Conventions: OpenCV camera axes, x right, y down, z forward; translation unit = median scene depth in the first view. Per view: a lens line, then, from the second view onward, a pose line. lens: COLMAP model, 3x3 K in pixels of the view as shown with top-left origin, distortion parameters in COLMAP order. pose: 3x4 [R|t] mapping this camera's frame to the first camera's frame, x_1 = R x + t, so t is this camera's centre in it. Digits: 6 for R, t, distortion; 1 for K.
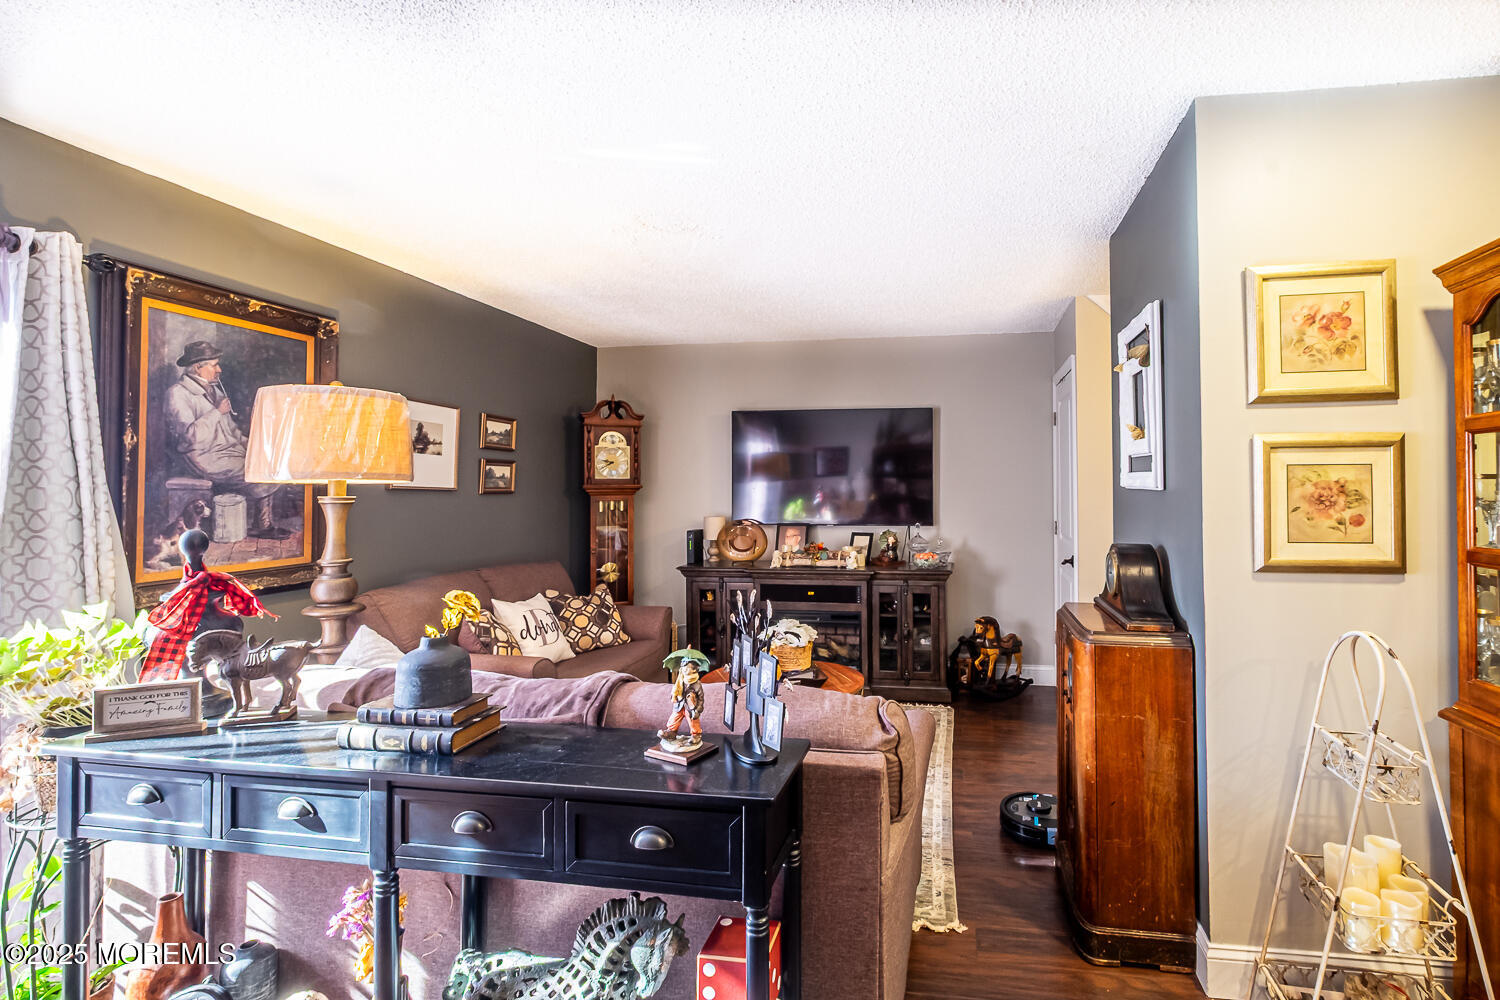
lens RADIAL K [[729.8, 0, 716.3], [0, 729.8, 471.6], [0, 0, 1]] dist [0.012713, -0.000387]
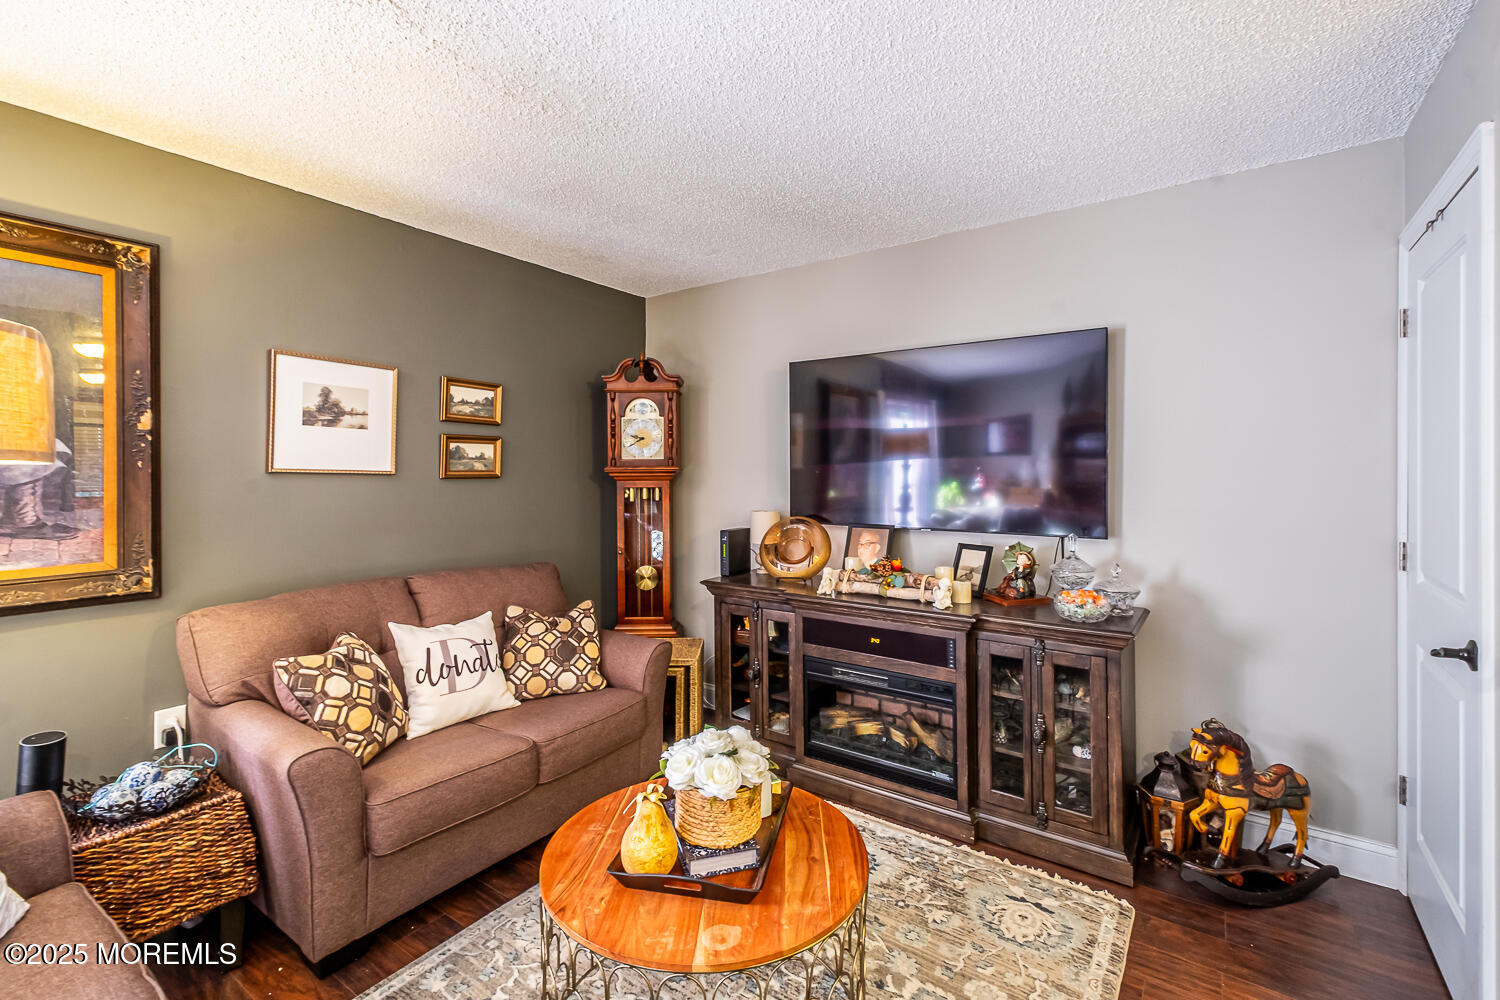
lens RADIAL K [[654.9, 0, 691.3], [0, 654.9, 470.0], [0, 0, 1]] dist [0.014249, -0.000203]
pose [[0.935808, -0.000679, -0.352510, 0.180254], [0.007782, 0.999794, 0.018735, 0.009786], [0.352425, -0.020276, 0.935621, 0.425690]]
